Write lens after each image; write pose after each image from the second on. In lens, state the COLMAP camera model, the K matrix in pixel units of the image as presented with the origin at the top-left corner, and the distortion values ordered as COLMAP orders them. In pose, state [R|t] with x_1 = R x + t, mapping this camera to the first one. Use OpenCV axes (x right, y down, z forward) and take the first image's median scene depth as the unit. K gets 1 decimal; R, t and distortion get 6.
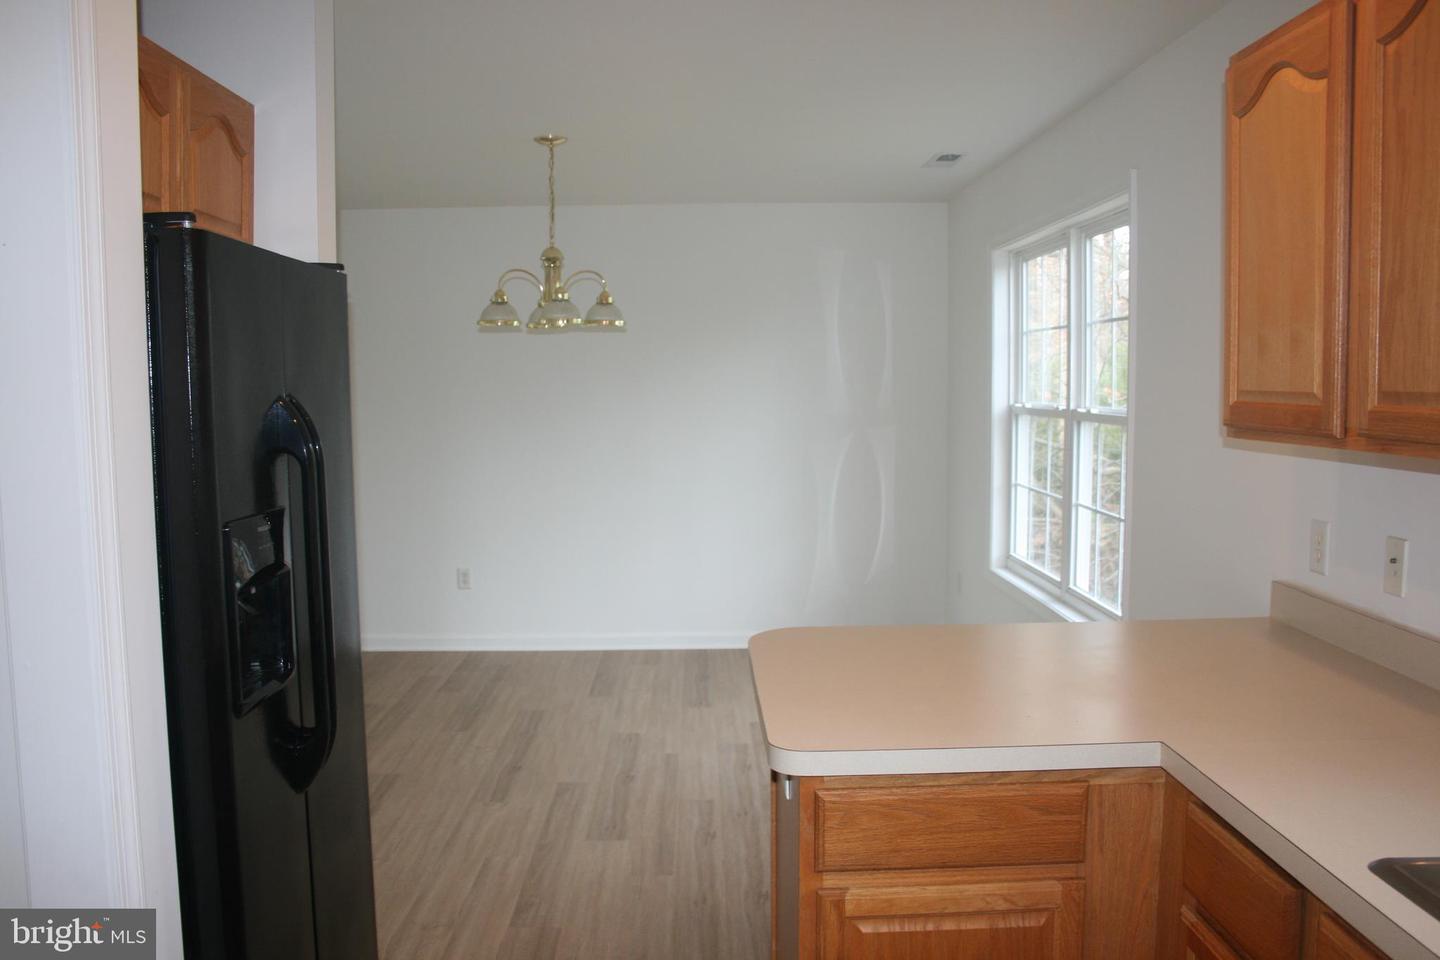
lens RADIAL K [[1187.4, 0, 720.4], [0, 1187.4, 496.5], [0, 0, 1]] dist [-0.111003, 0.001752]
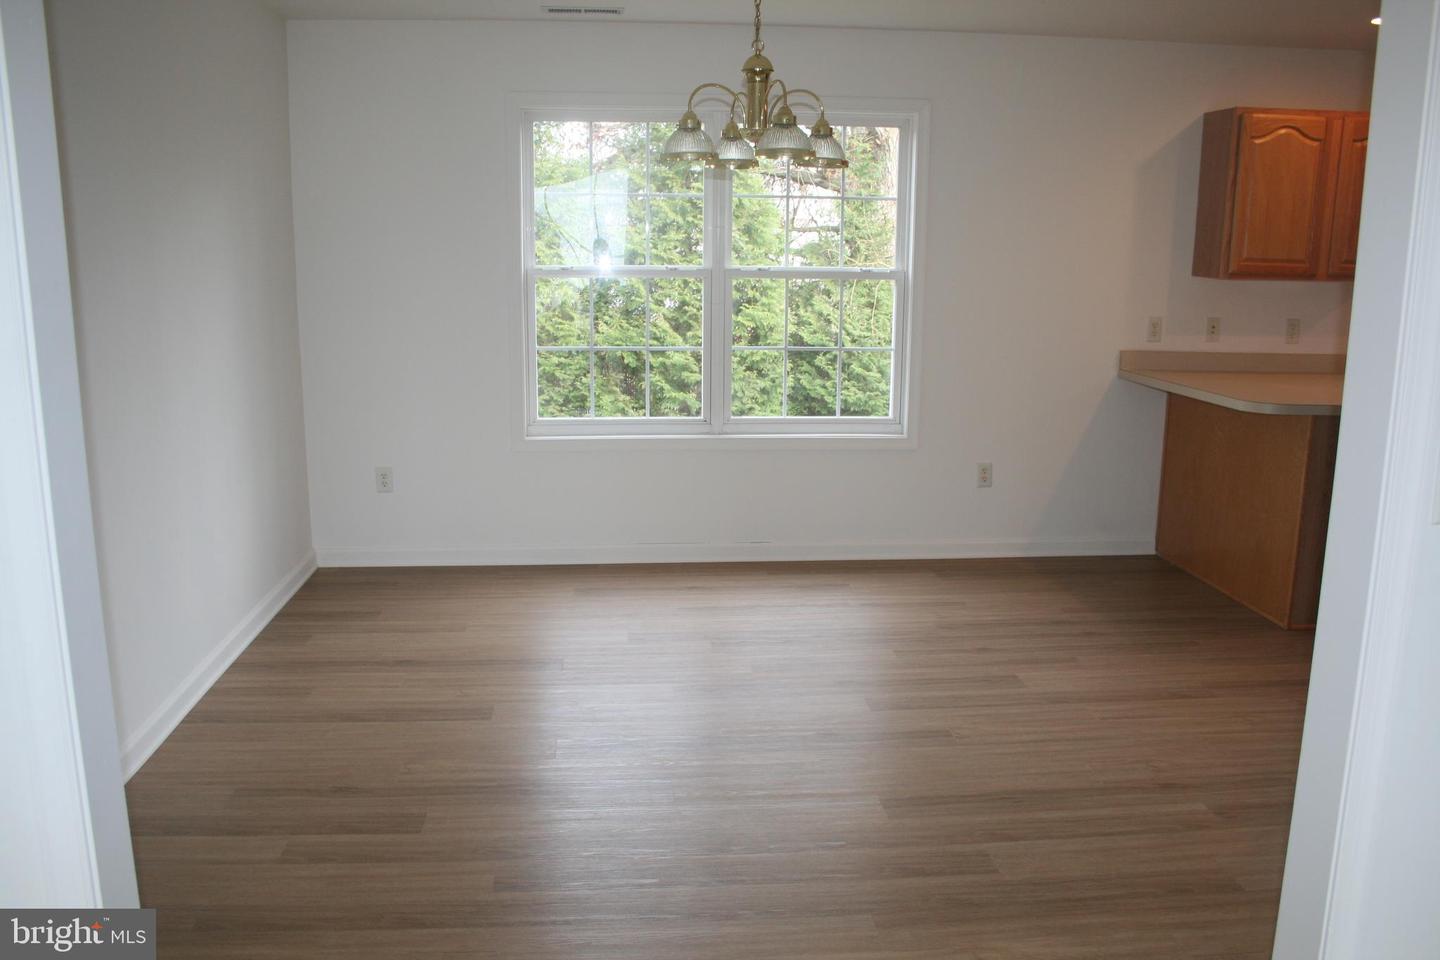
lens RADIAL K [[1187.4, 0, 720.4], [0, 1187.4, 496.5], [0, 0, 1]] dist [-0.111003, 0.001752]
pose [[-0.054578, -0.203097, 0.977636, -1.077876], [0.092614, 0.973845, 0.207479, -0.115116], [-0.994205, 0.101867, -0.034341, 1.276805]]
